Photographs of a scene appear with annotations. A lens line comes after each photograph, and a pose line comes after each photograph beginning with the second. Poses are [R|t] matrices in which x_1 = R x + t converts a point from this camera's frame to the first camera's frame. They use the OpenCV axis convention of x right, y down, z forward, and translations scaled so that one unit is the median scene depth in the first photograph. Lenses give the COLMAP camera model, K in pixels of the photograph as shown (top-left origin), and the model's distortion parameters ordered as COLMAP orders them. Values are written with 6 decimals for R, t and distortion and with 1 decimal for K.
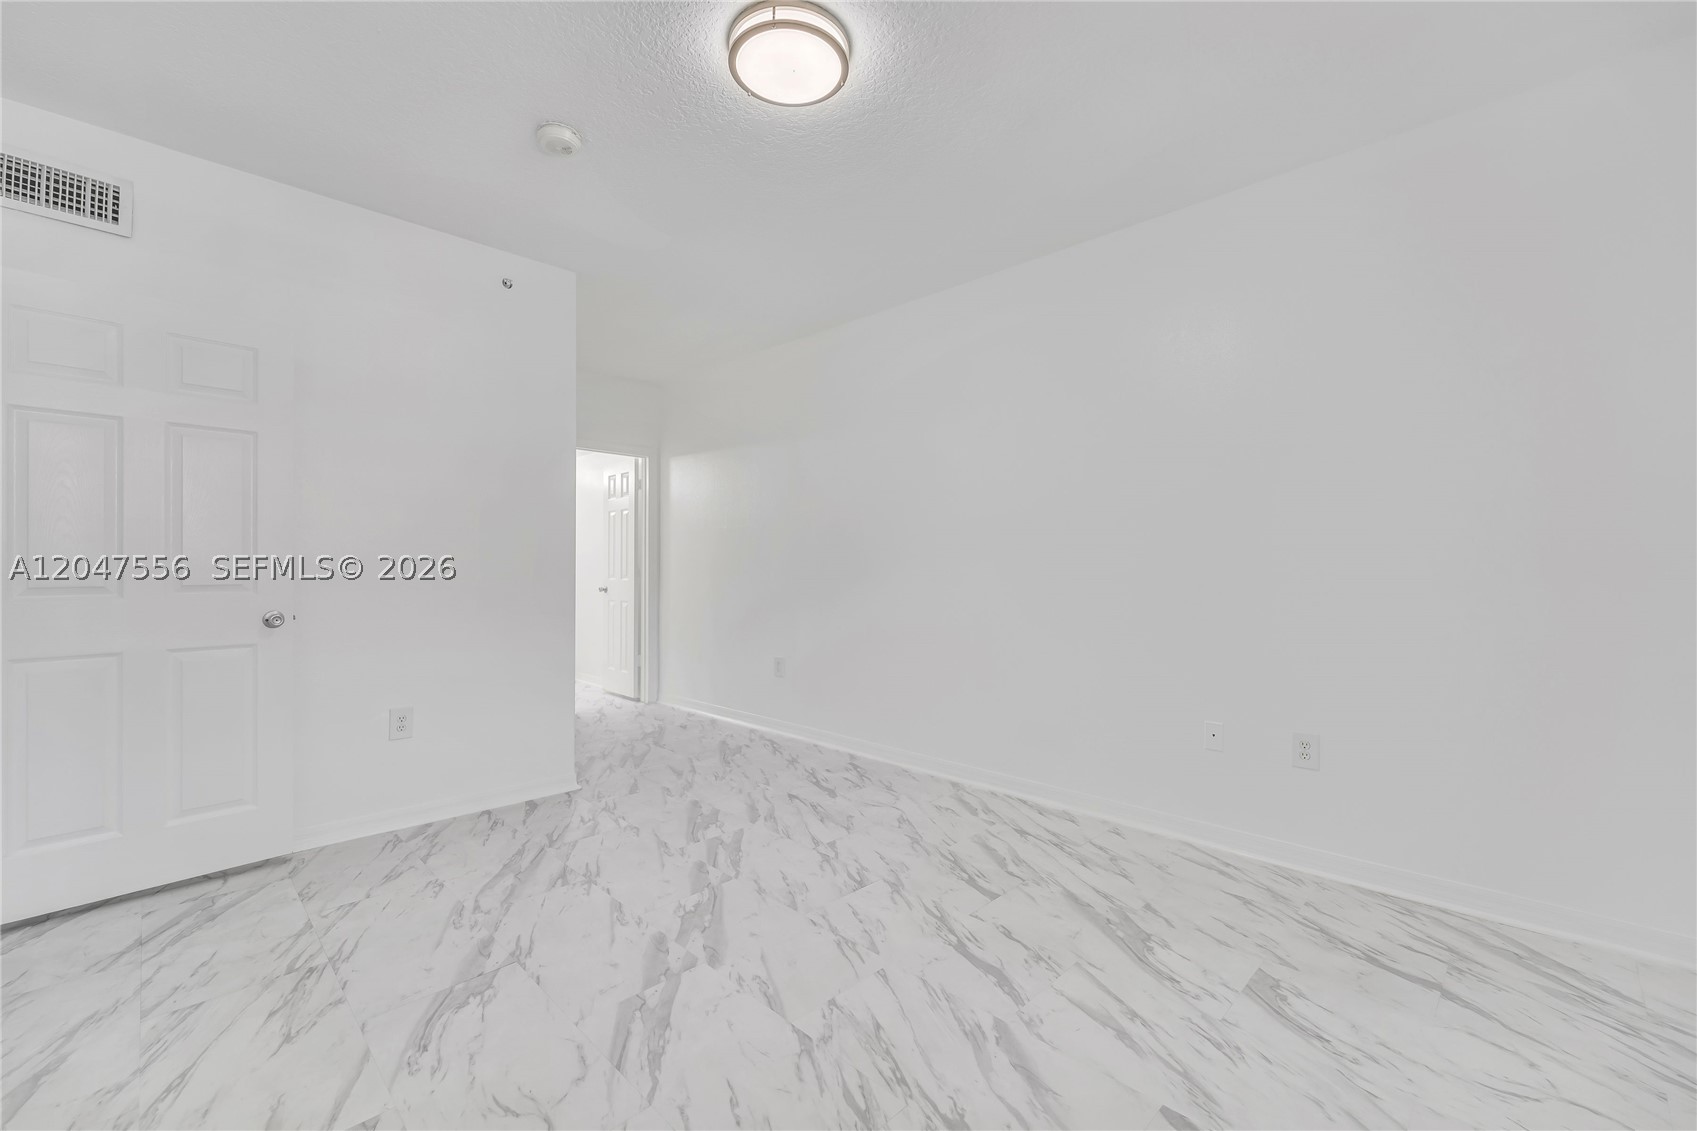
lens RADIAL K [[704.1, 0, 848.6], [0, 704.1, 556.8], [0, 0, 1]] dist [-0.000927, 0.000319]
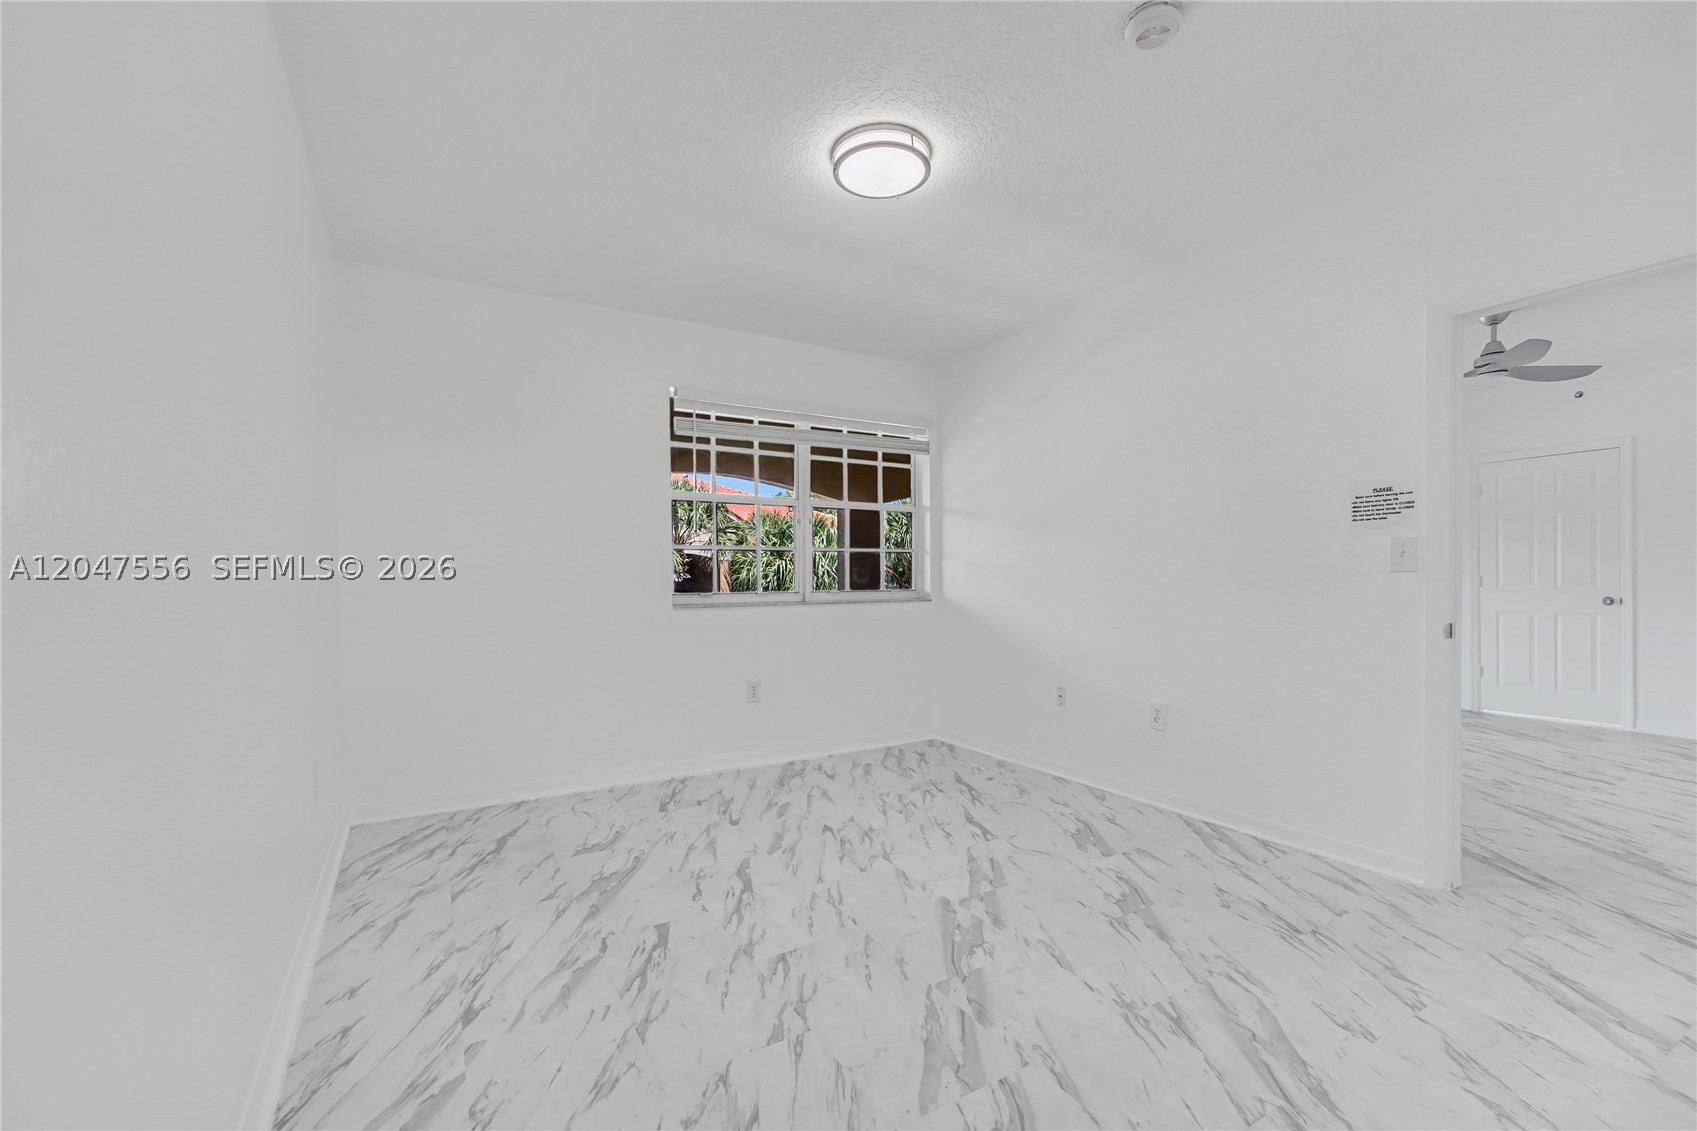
lens RADIAL K [[704.1, 0, 848.6], [0, 704.1, 556.8], [0, 0, 1]] dist [-0.000927, 0.000319]
pose [[-0.967321, 0.014777, 0.253124, -0.321352], [0.003074, 0.998910, -0.046568, 0.028489], [-0.253537, -0.044268, -0.966312, 2.084356]]
